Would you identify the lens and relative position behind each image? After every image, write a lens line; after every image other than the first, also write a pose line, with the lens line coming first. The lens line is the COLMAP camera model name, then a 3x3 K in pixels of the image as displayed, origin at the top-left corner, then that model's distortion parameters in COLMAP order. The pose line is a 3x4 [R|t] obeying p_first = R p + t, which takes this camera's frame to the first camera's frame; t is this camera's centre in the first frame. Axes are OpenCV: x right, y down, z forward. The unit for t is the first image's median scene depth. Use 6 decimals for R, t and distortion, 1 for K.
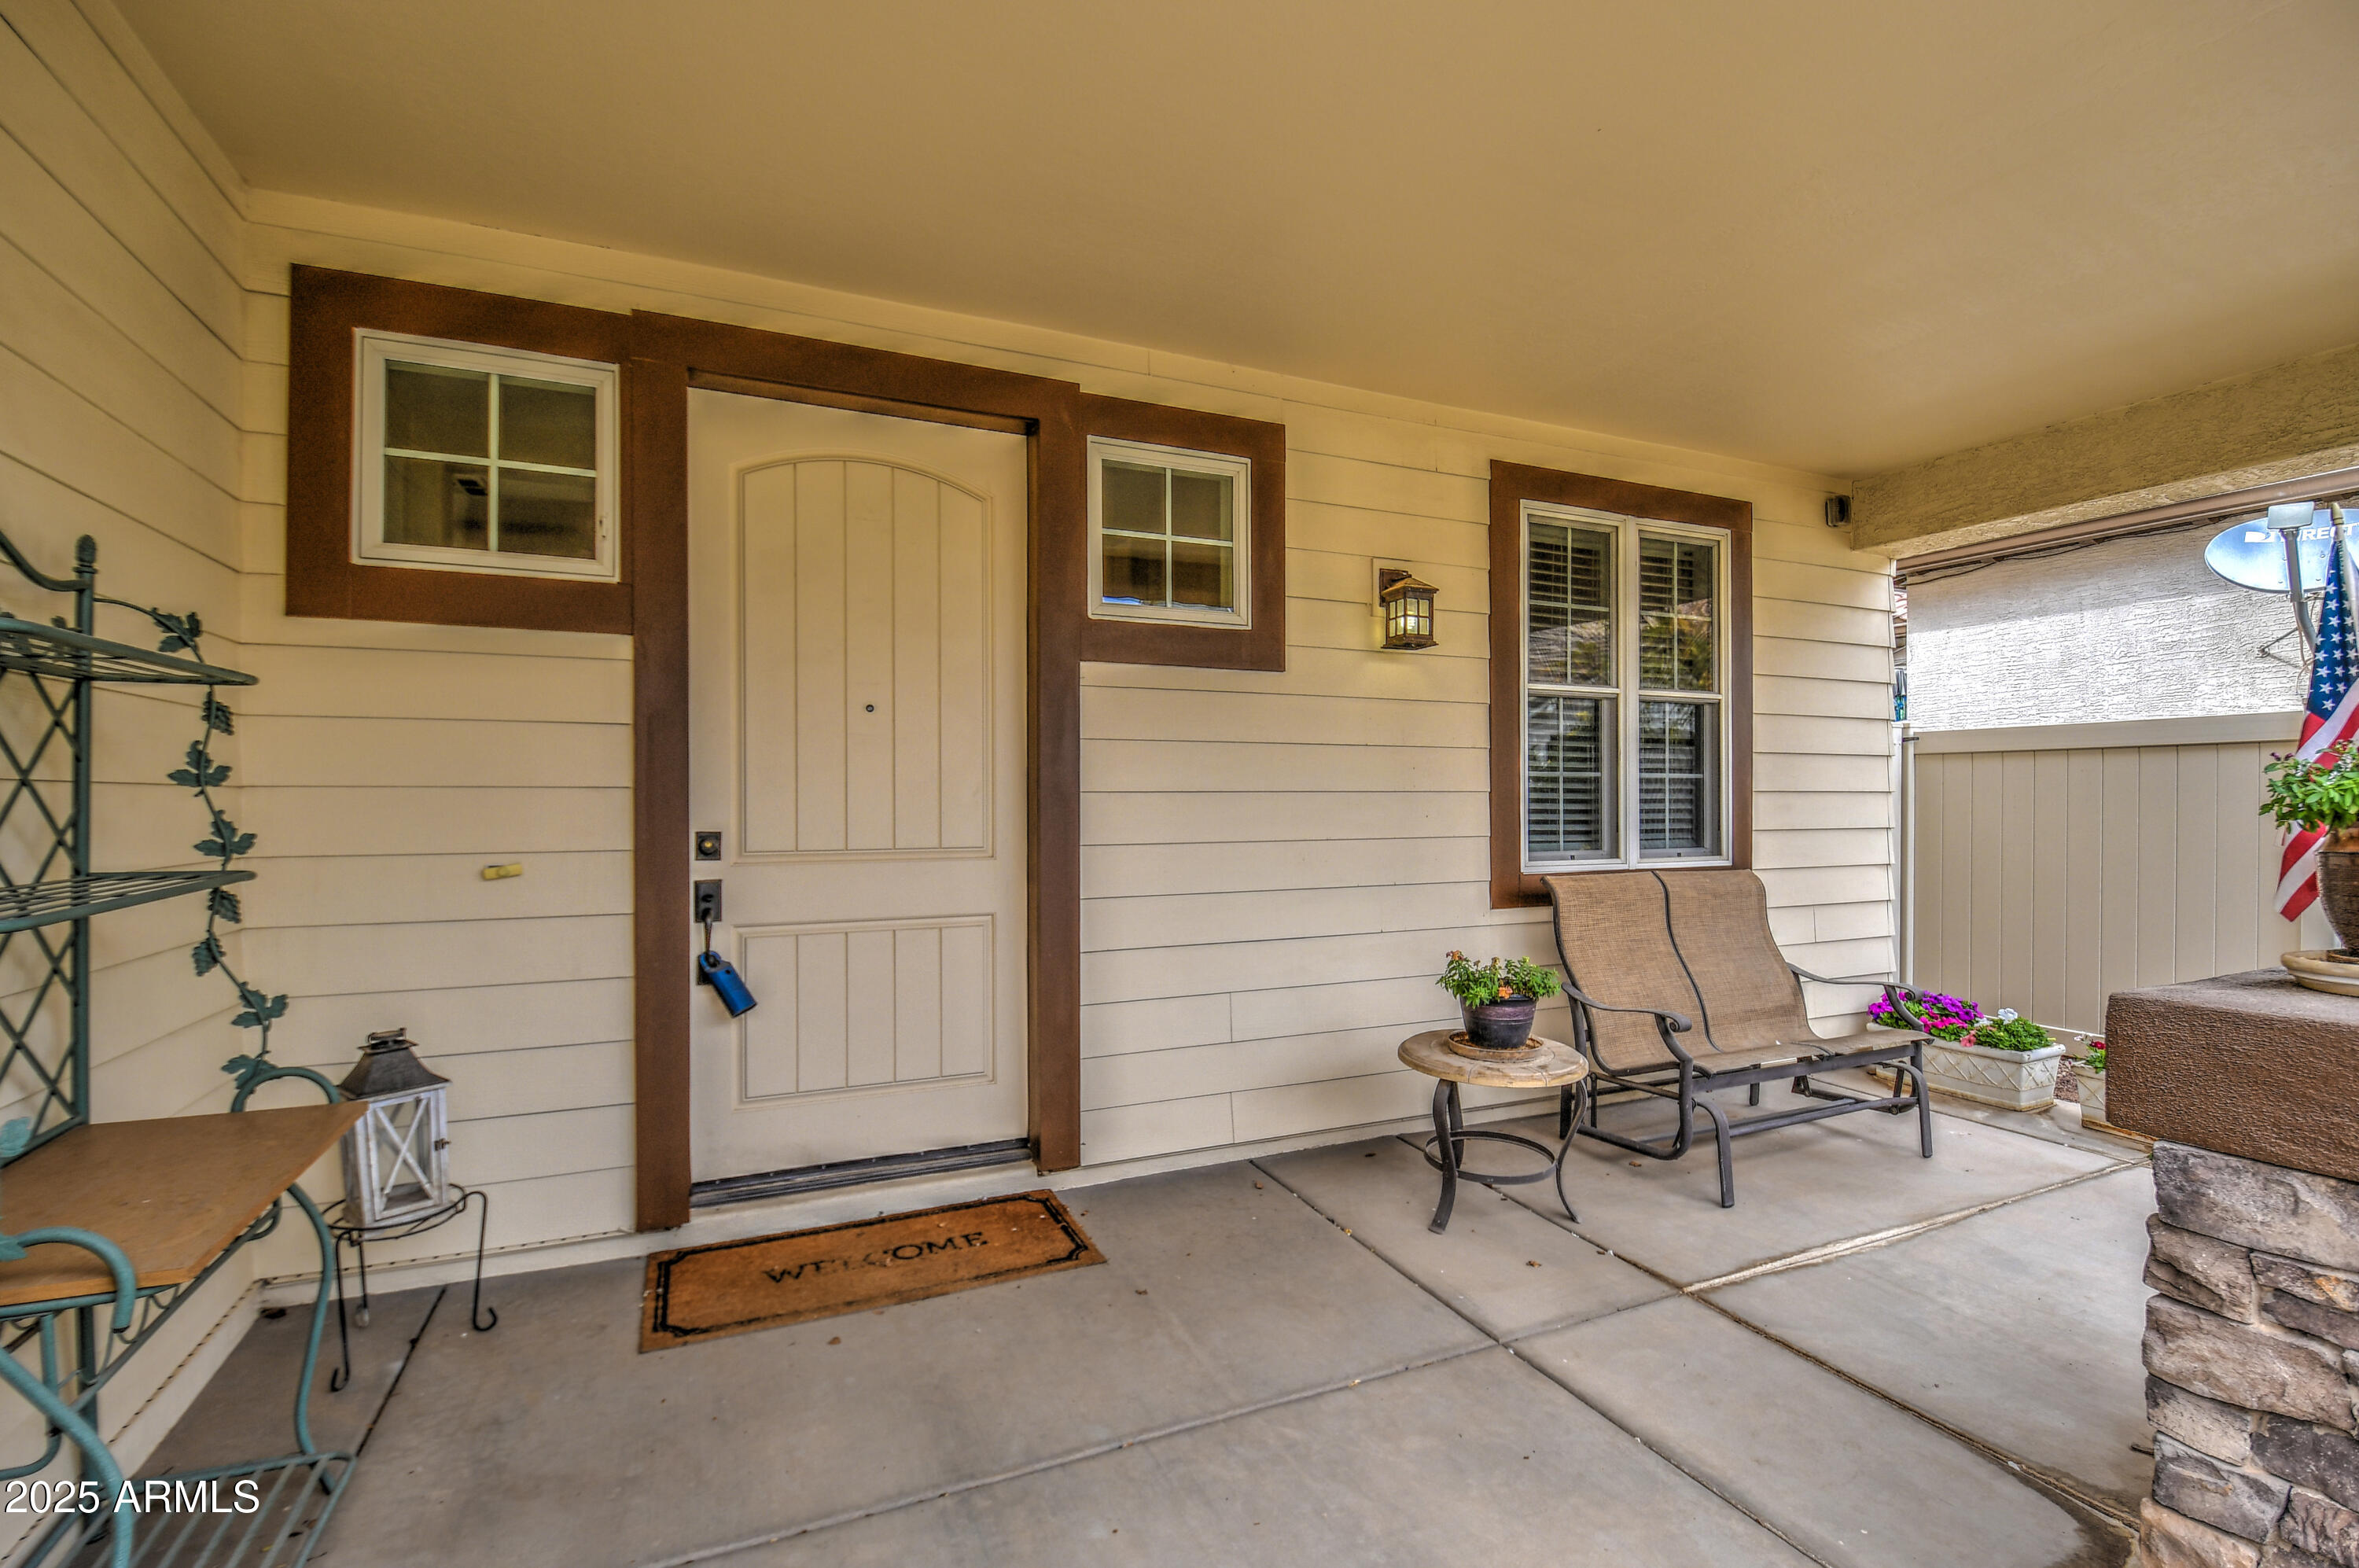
lens RADIAL K [[1087.3, 0, 1211.4], [0, 1087.3, 807.5], [0, 0, 1]] dist [0.003314, 0.000026]
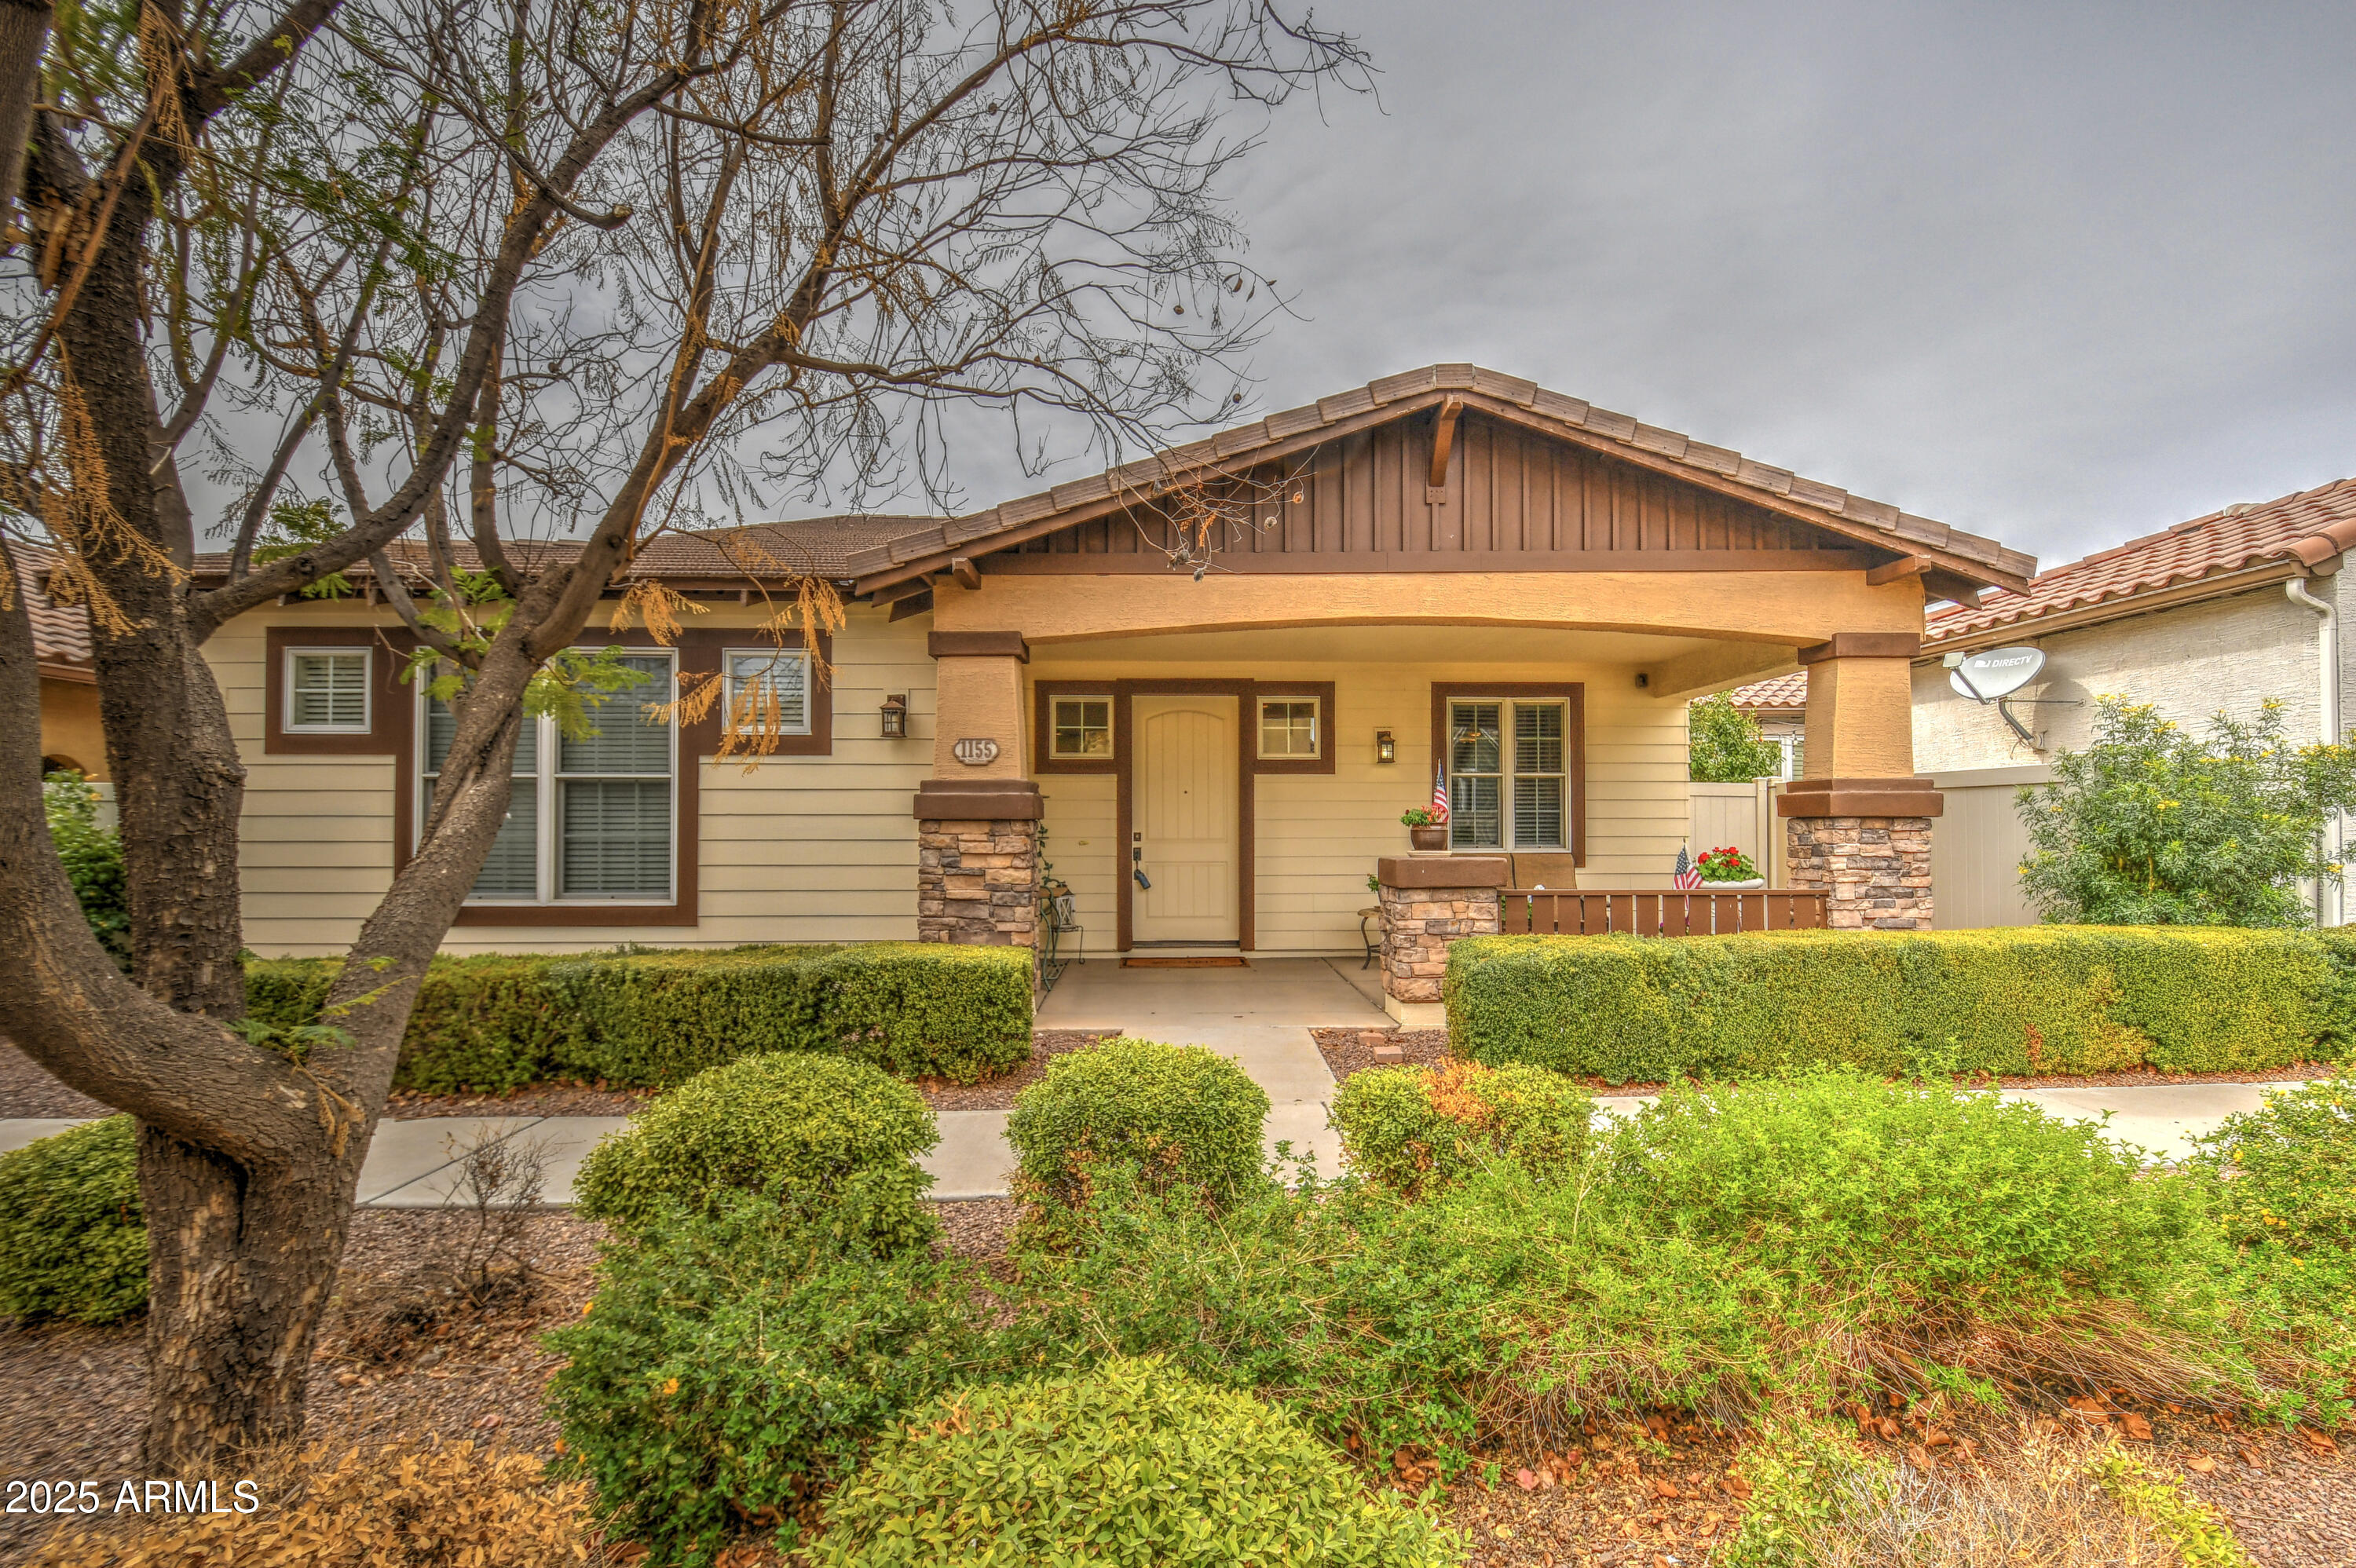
lens RADIAL K [[1063.5, 0, 1184.1], [0, 1063.5, 823.2], [0, 0, 1]] dist [-0.003587, -0.000930]
pose [[0.916730, -0.001973, -0.399501, 0.804905], [-0.002833, 0.999931, -0.011440, 0.026624], [0.399496, 0.011619, 0.916661, -1.598980]]
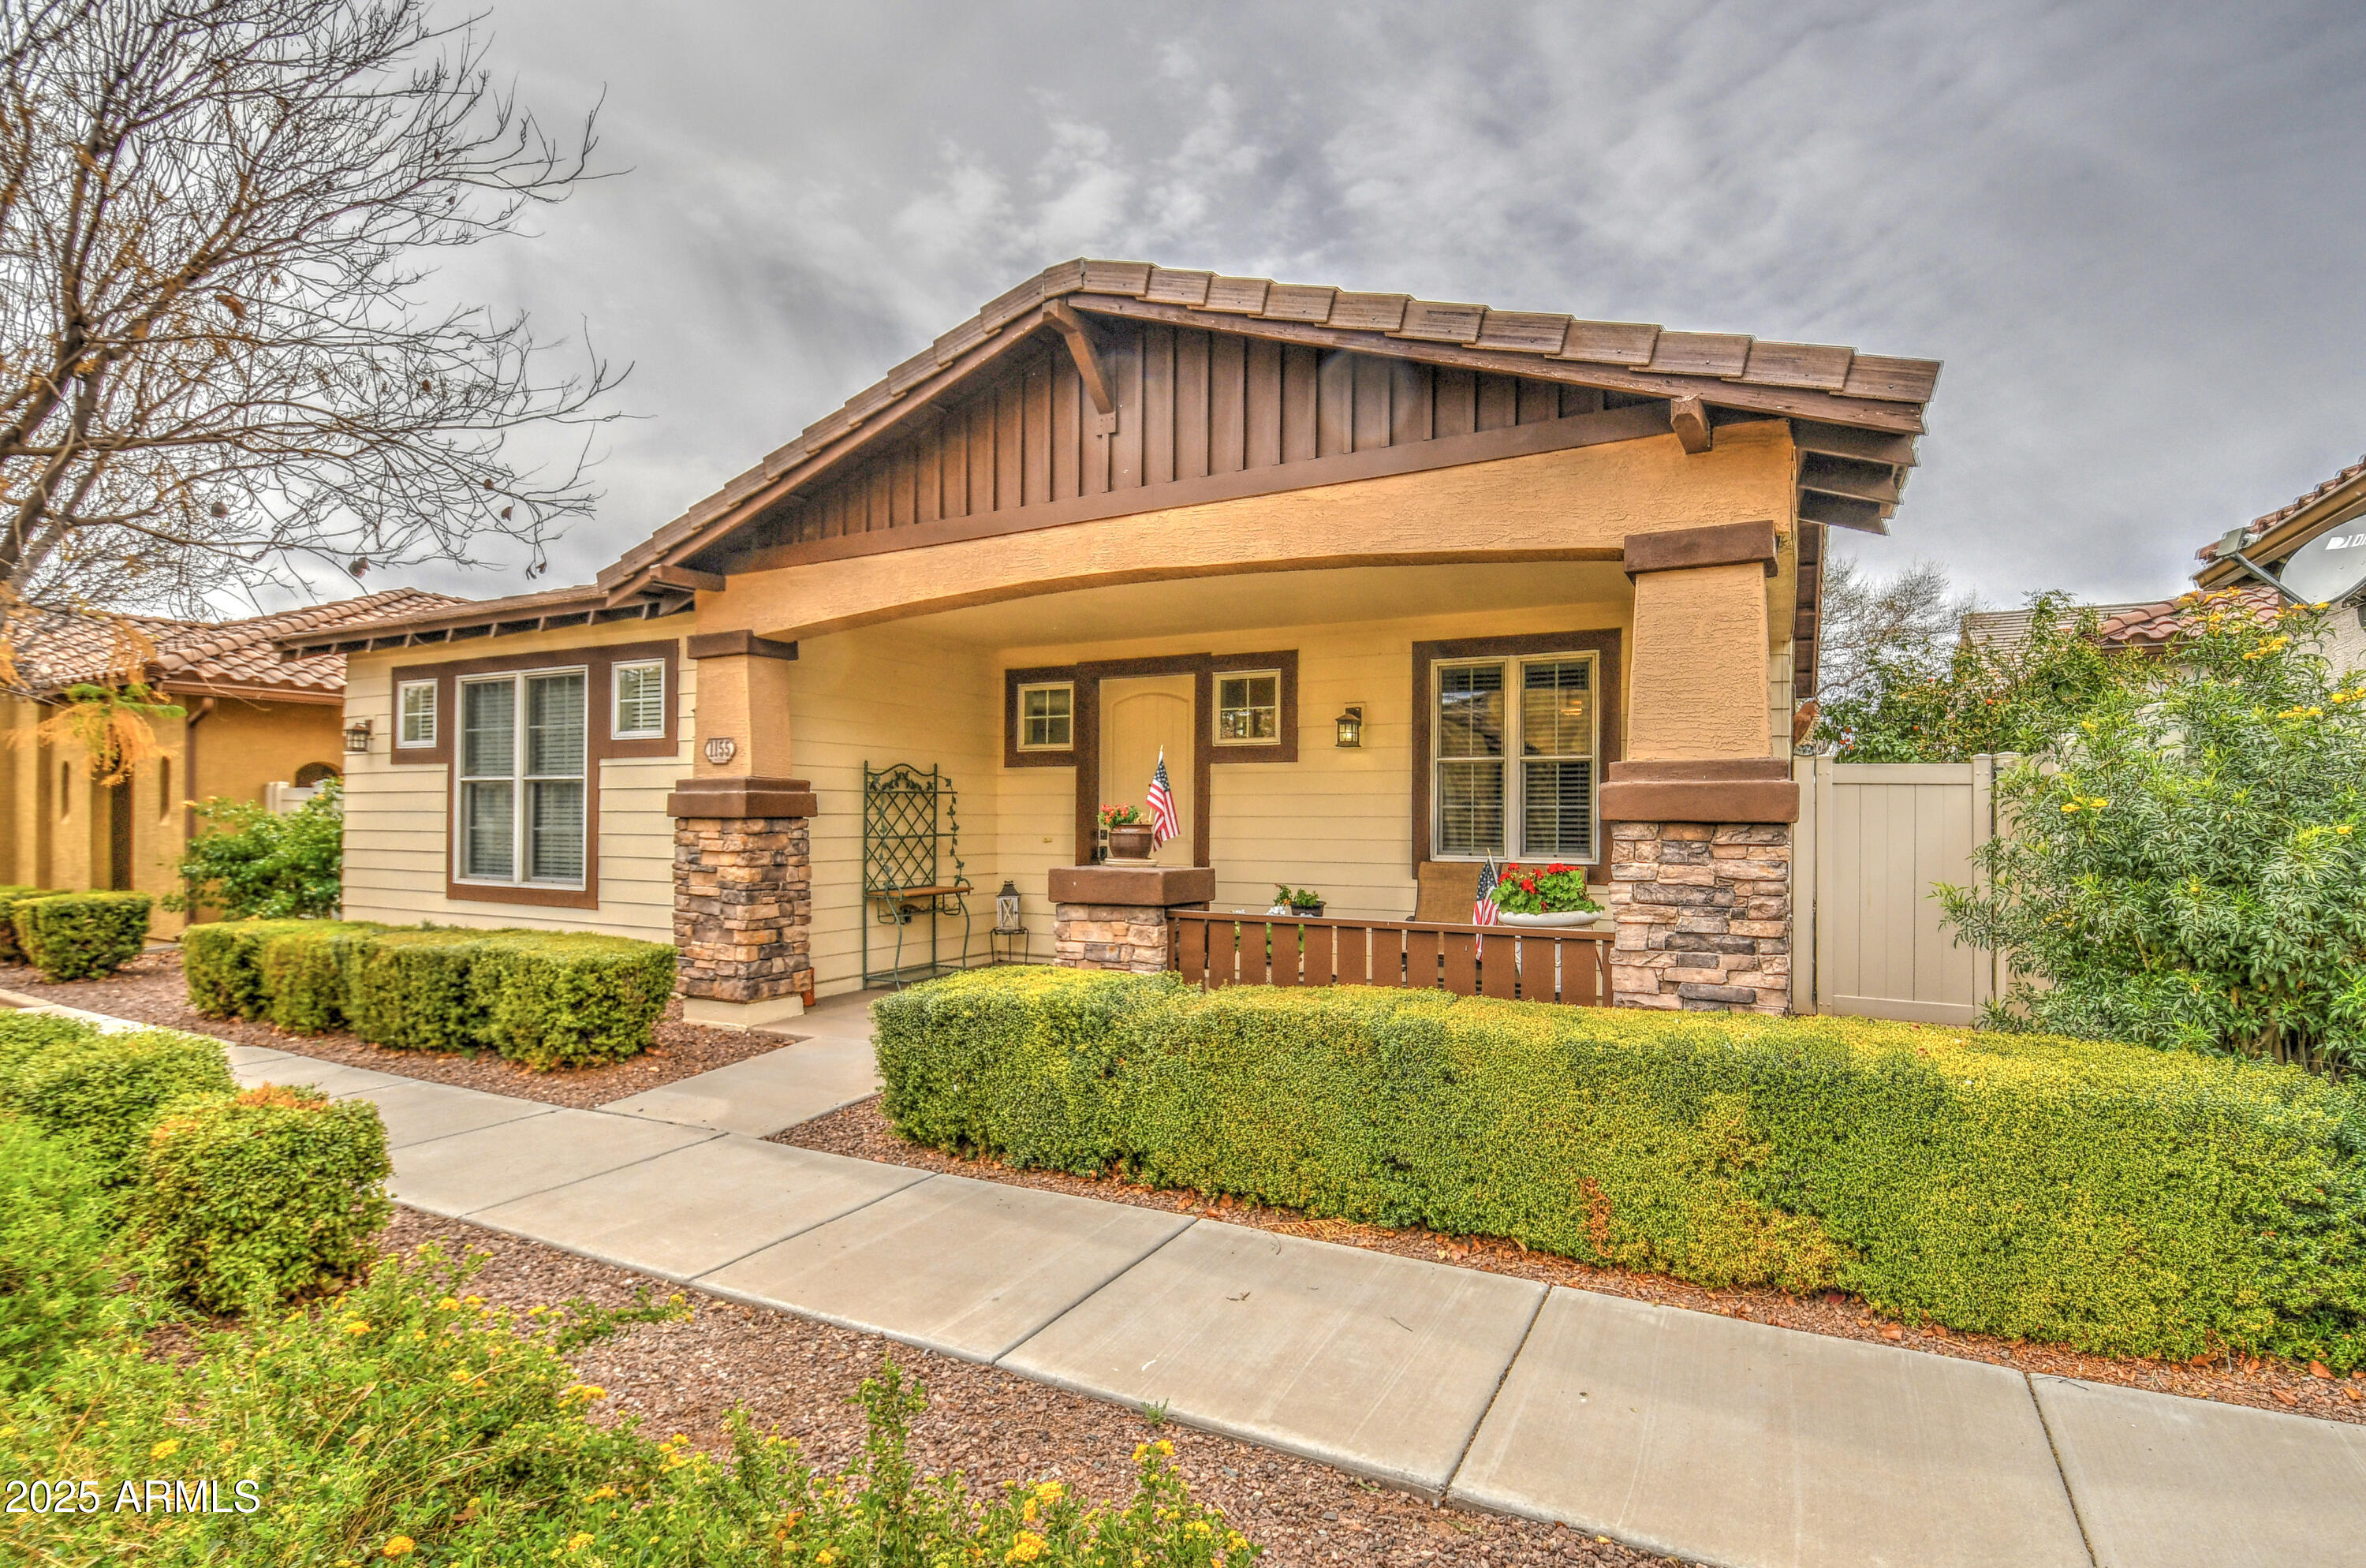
lens RADIAL K [[1150.1, 0, 1184.9], [0, 1150.1, 814.3], [0, 0, 1]] dist [-0.001224, -0.000270]
pose [[0.596975, 0.002185, -0.802257, 1.878741], [-0.011770, 0.999913, -0.006035, -0.003605], [0.802174, 0.013045, 0.596948, -0.587420]]
